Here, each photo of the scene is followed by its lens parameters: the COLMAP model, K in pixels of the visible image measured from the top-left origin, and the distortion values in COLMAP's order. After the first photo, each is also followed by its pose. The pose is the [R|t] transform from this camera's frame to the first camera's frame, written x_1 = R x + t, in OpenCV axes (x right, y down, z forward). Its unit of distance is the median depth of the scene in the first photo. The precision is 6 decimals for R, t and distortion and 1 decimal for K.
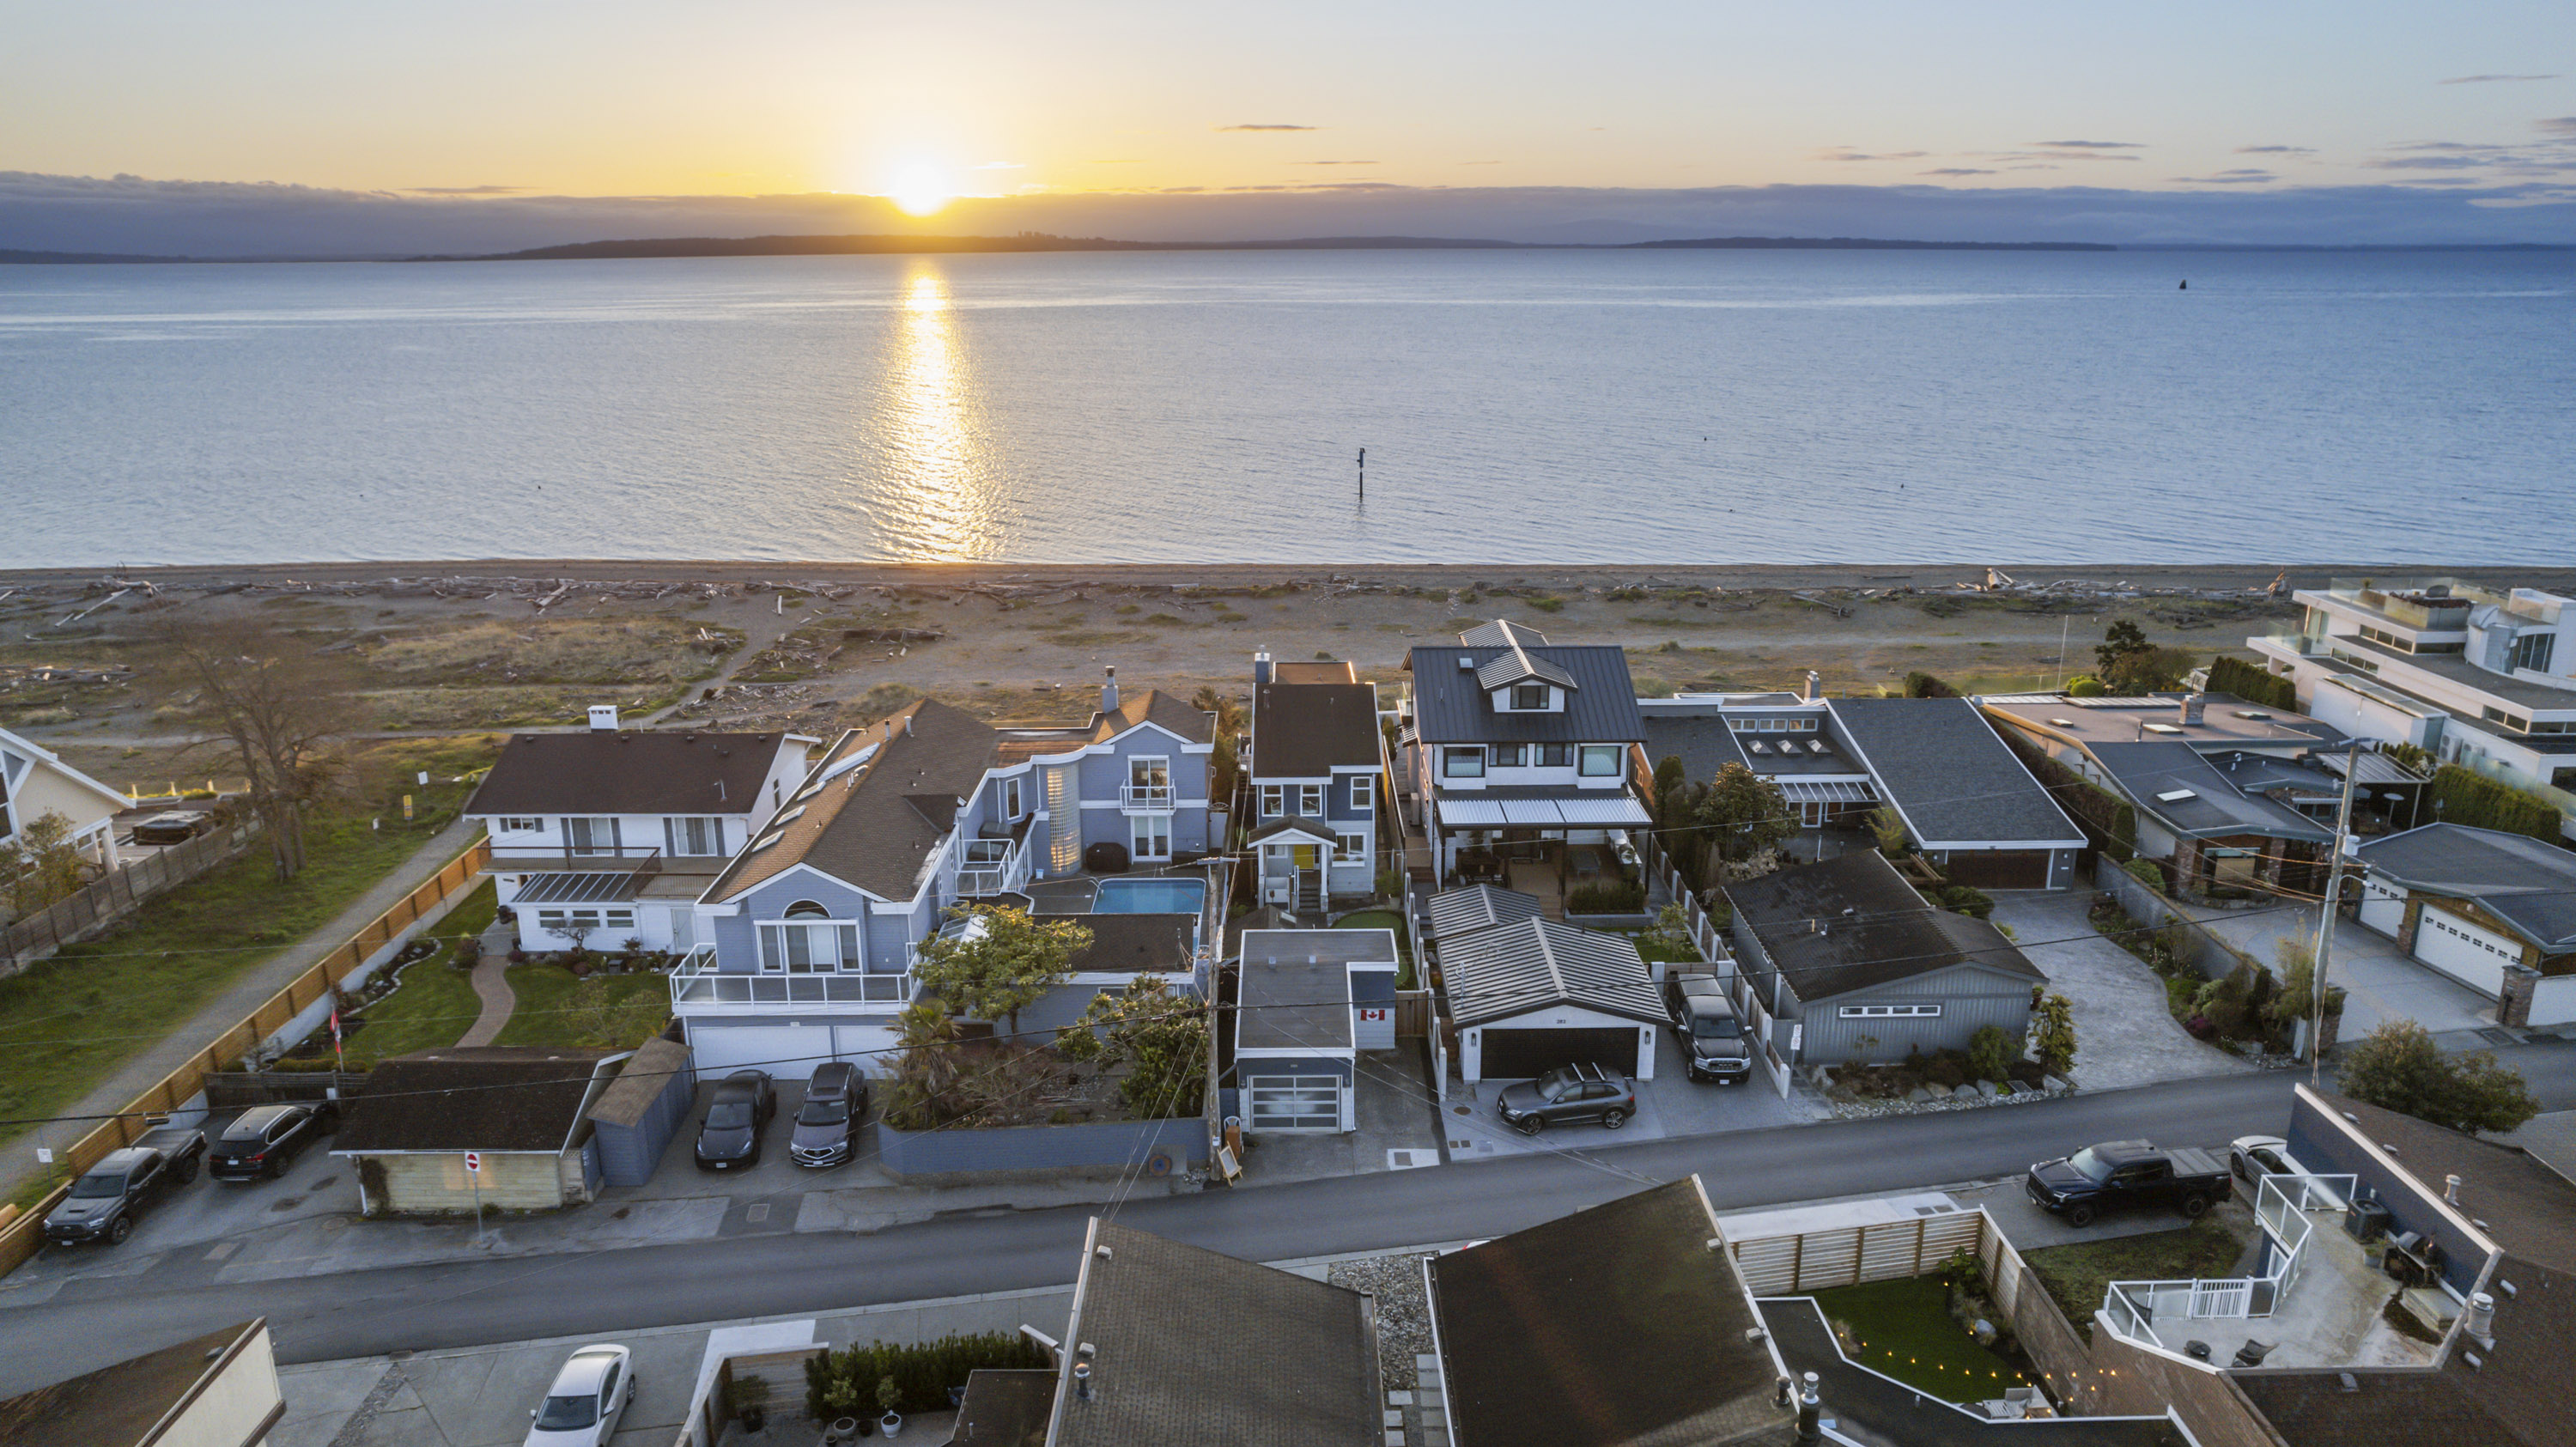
lens RADIAL K [[1744.0, 0, 1288.0], [0, 1744.0, 723.5], [0, 0, 1]] dist [-0.068210, 0.050213]
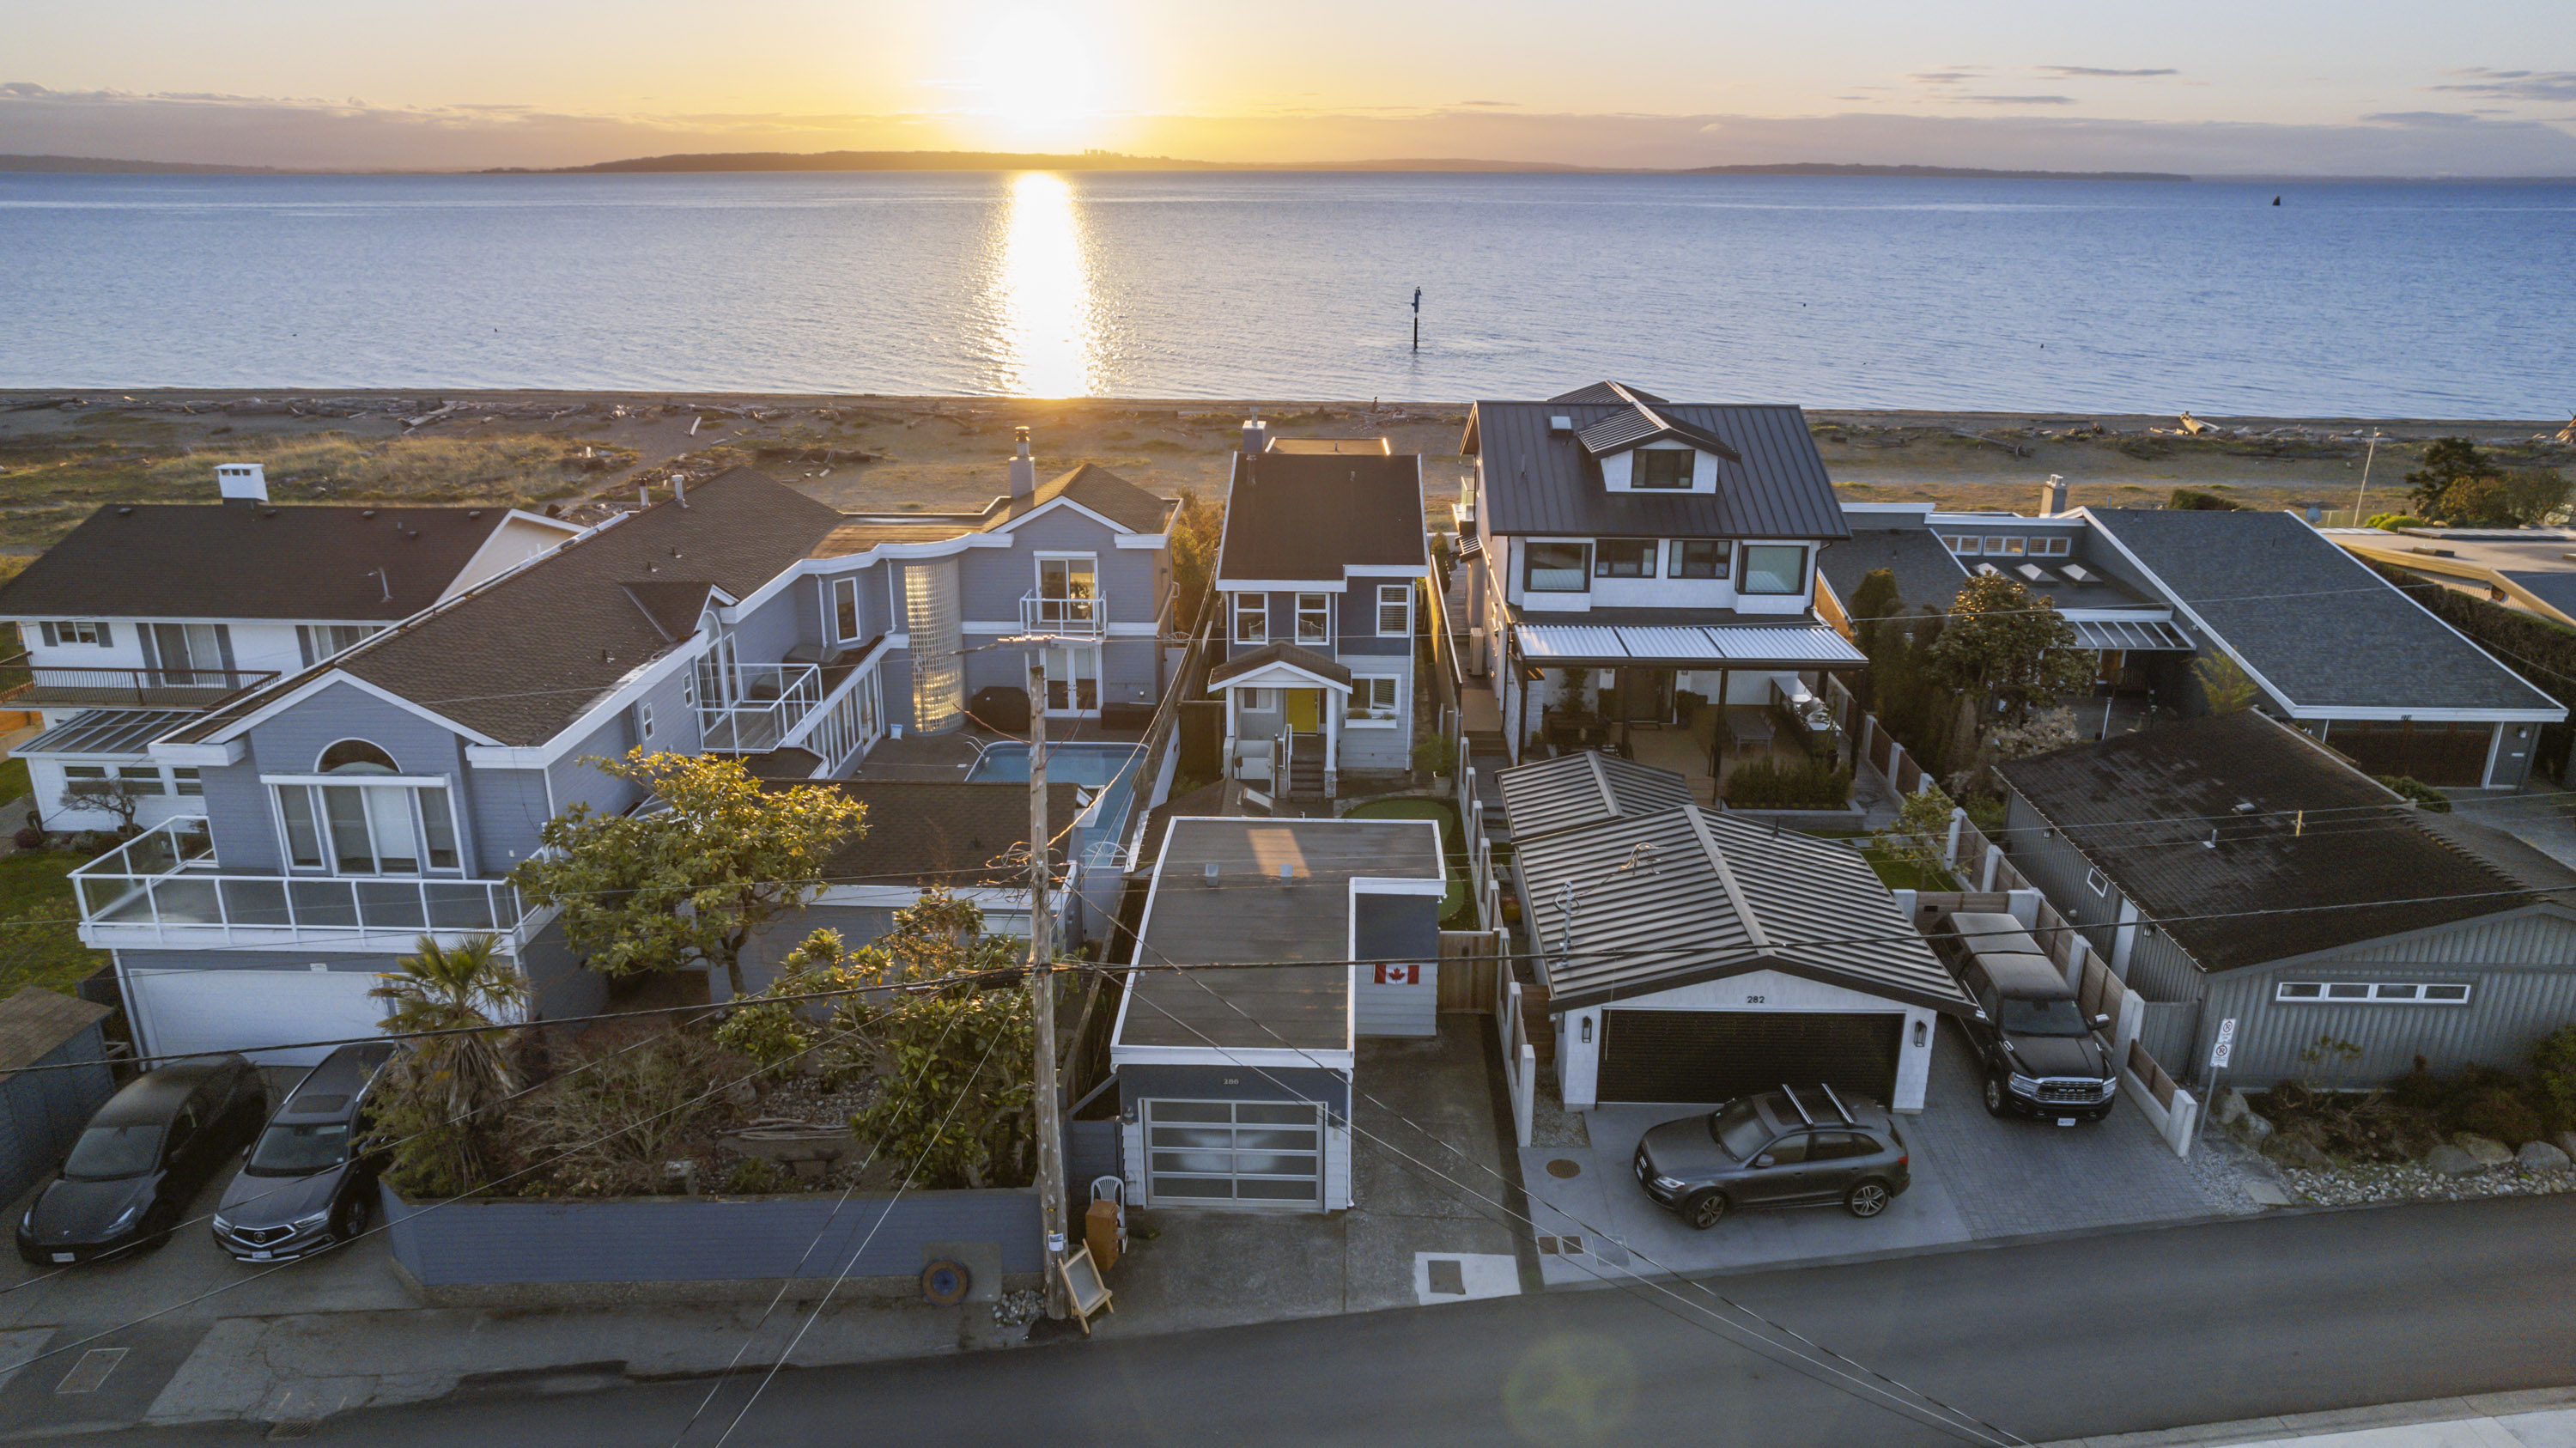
lens RADIAL K [[1703.3, 0, 1288.0], [0, 1703.3, 724.0], [0, 0, 1]] dist [-0.068819, 0.047846]
pose [[0.999291, 0.020103, -0.031825, 0.025197], [-0.018601, 0.998731, 0.046809, 0.054455], [0.032725, -0.046184, 0.998397, 0.395812]]
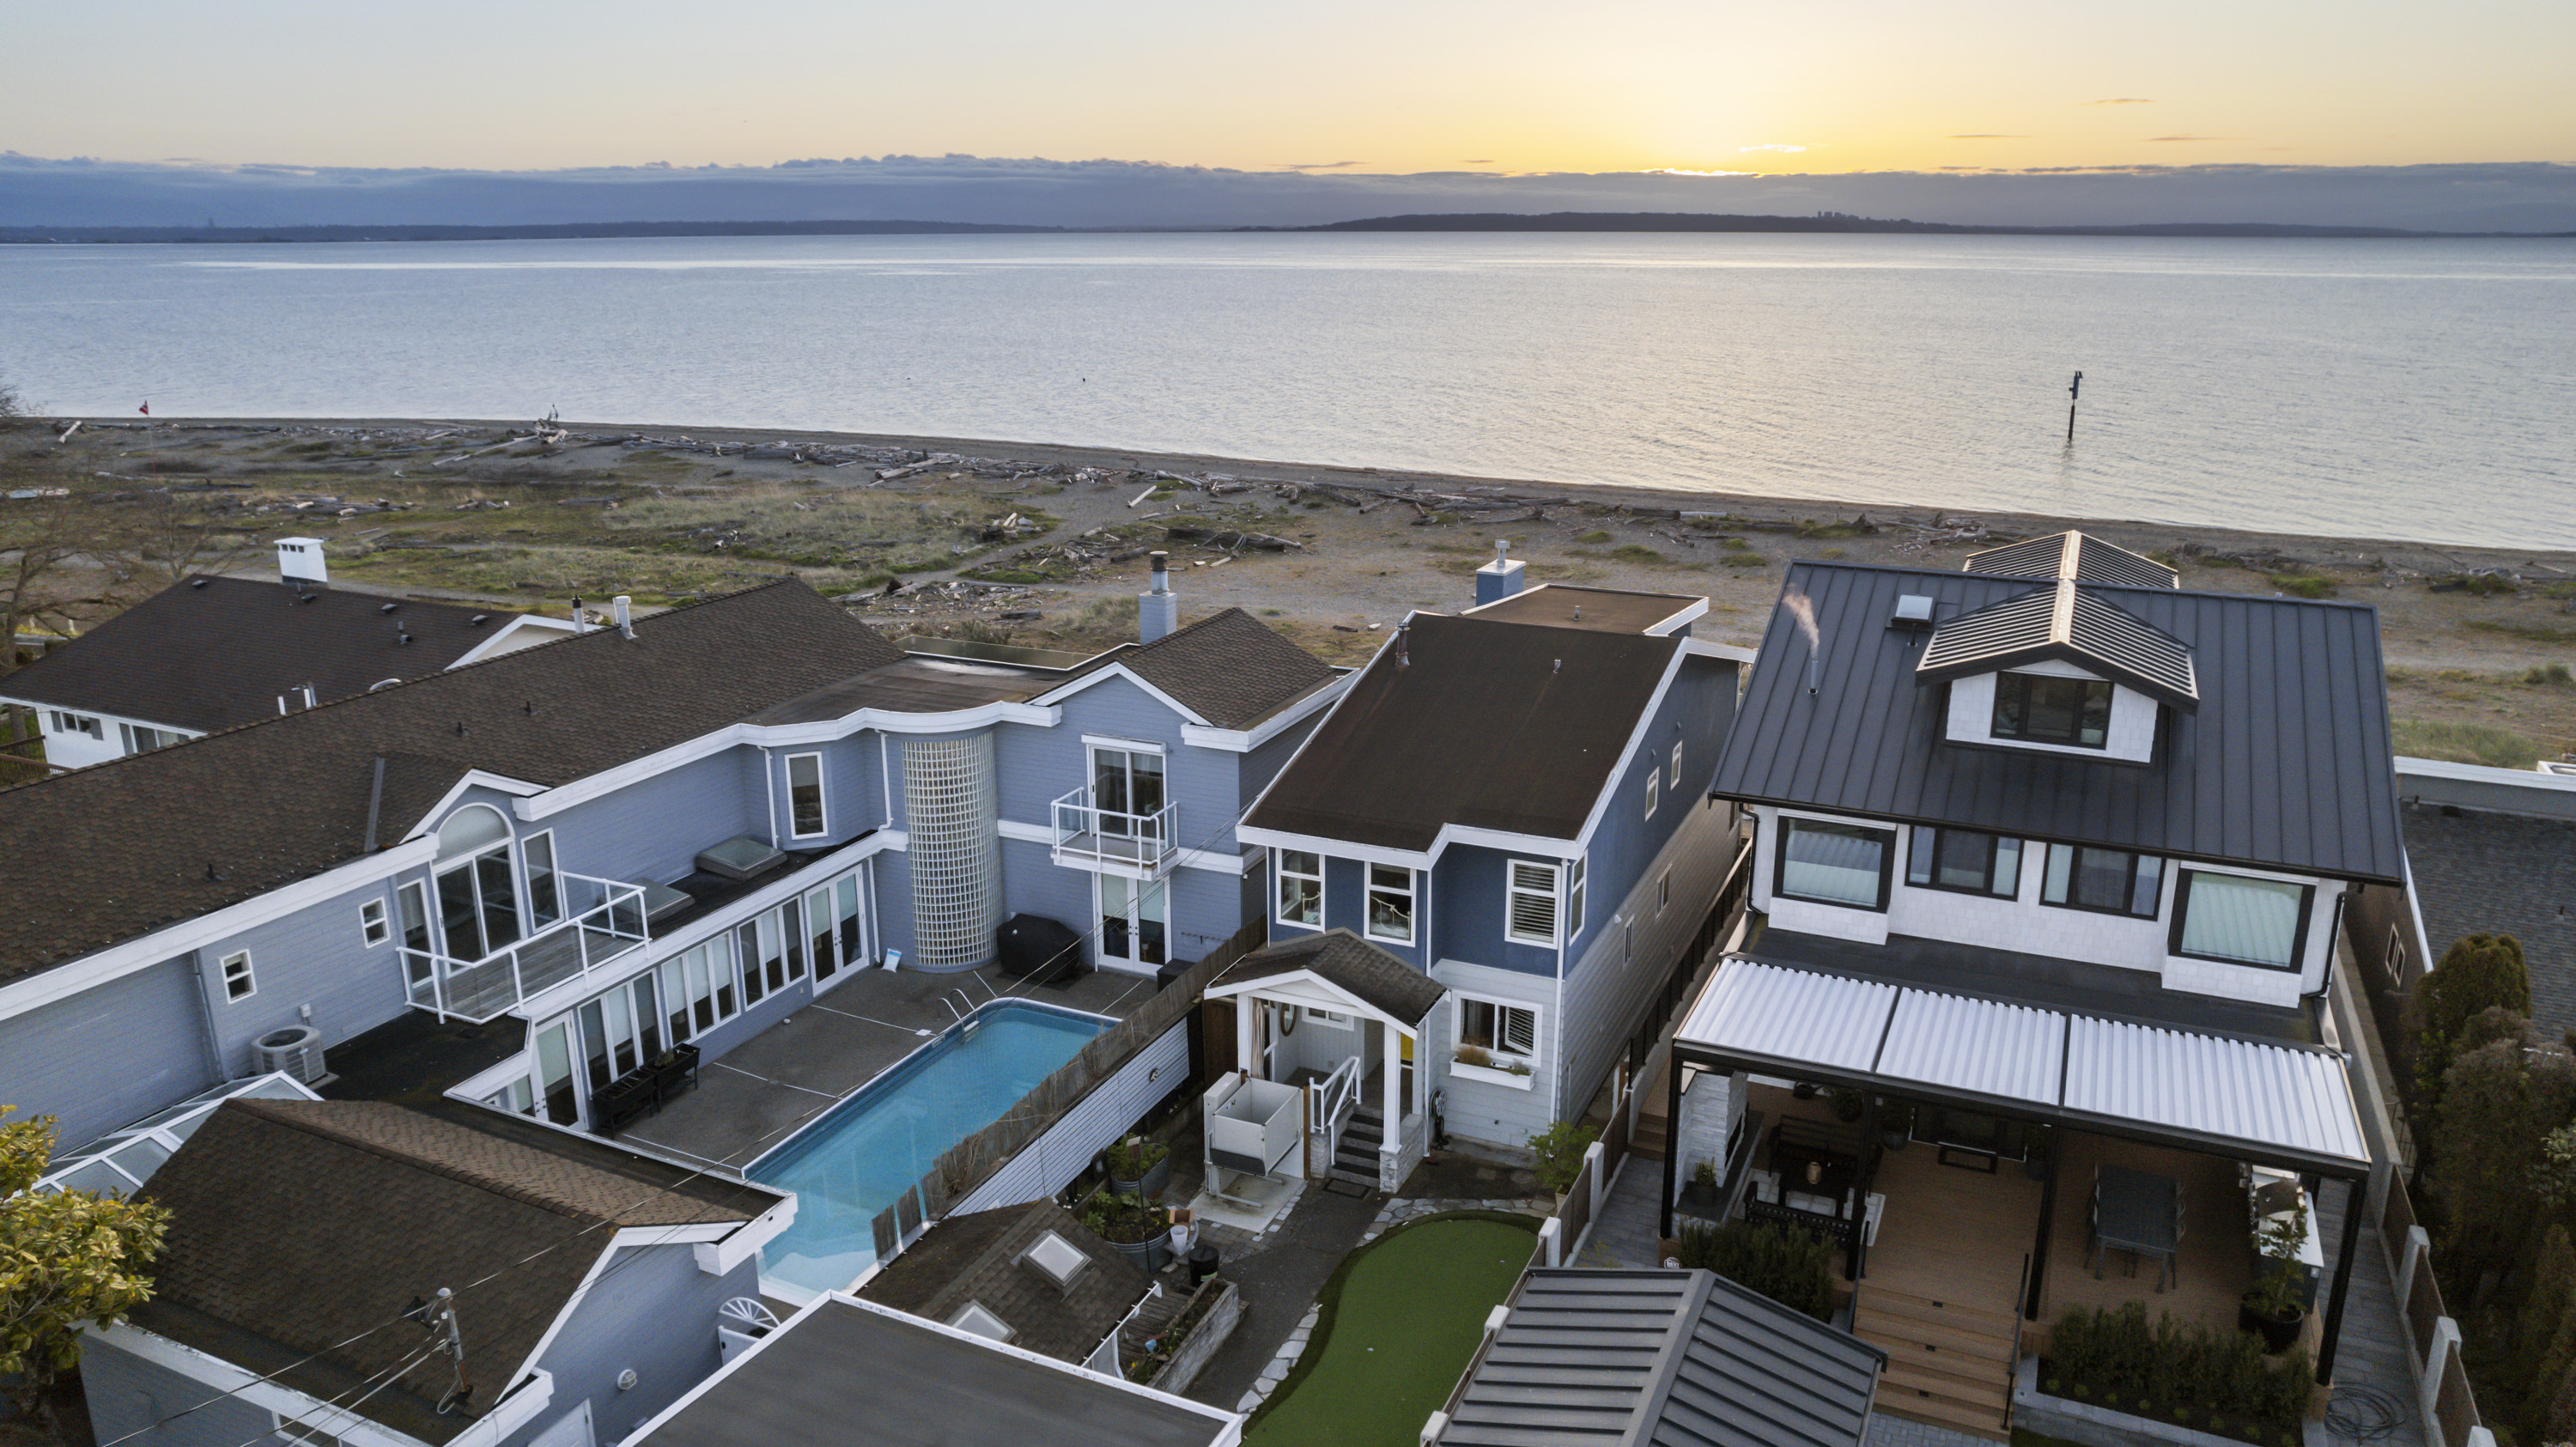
lens RADIAL K [[1744.0, 0, 1288.0], [0, 1744.0, 723.5], [0, 0, 1]] dist [-0.068210, 0.050213]
pose [[0.904818, 0.118845, -0.408877, 0.150613], [-0.115546, 0.992758, 0.032860, -0.006191], [0.409822, 0.017512, 0.911998, 0.649728]]
